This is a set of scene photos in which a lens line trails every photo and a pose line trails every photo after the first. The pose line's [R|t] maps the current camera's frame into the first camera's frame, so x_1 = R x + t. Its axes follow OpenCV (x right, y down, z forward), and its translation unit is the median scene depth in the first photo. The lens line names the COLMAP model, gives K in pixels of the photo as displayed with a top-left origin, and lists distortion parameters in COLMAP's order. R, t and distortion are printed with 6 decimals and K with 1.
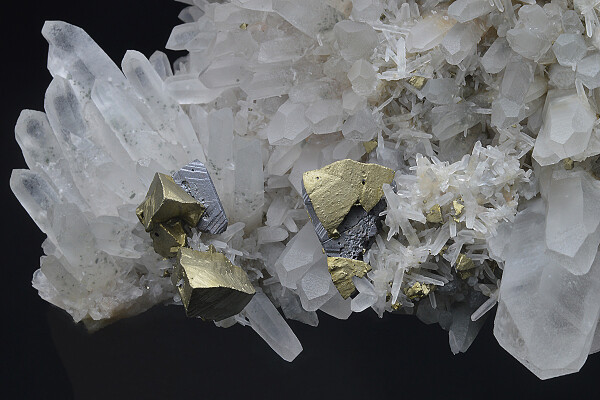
lens RADIAL K [[1696.9, 0, 300.0], [0, 1696.9, 200.0], [0, 0, 1]] dist [-0.054155, -0.254849]
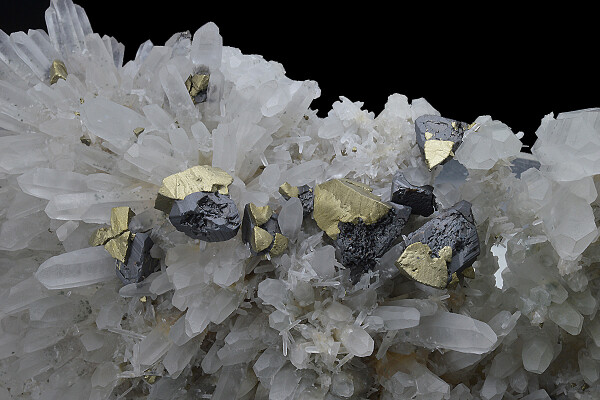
lens RADIAL K [[1696.9, 0, 300.0], [0, 1696.9, 200.0], [0, 0, 1]] dist [-0.054155, -0.254849]
pose [[0.999926, -0.012162, 0.000177, 0.177353], [0.011946, 0.984700, 0.173848, -0.404918], [-0.002289, -0.173833, 0.984772, -0.174946]]
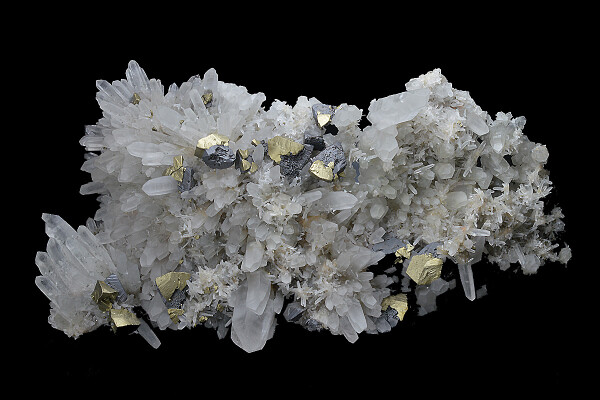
lens RADIAL K [[1696.9, 0, 300.0], [0, 1696.9, 200.0], [0, 0, 1]] dist [-0.054155, -0.254849]
pose [[0.992866, -0.085070, 0.083546, 0.014590], [0.075022, 0.990315, 0.116821, -0.412521], [-0.092675, -0.109720, 0.989633, -1.545669]]
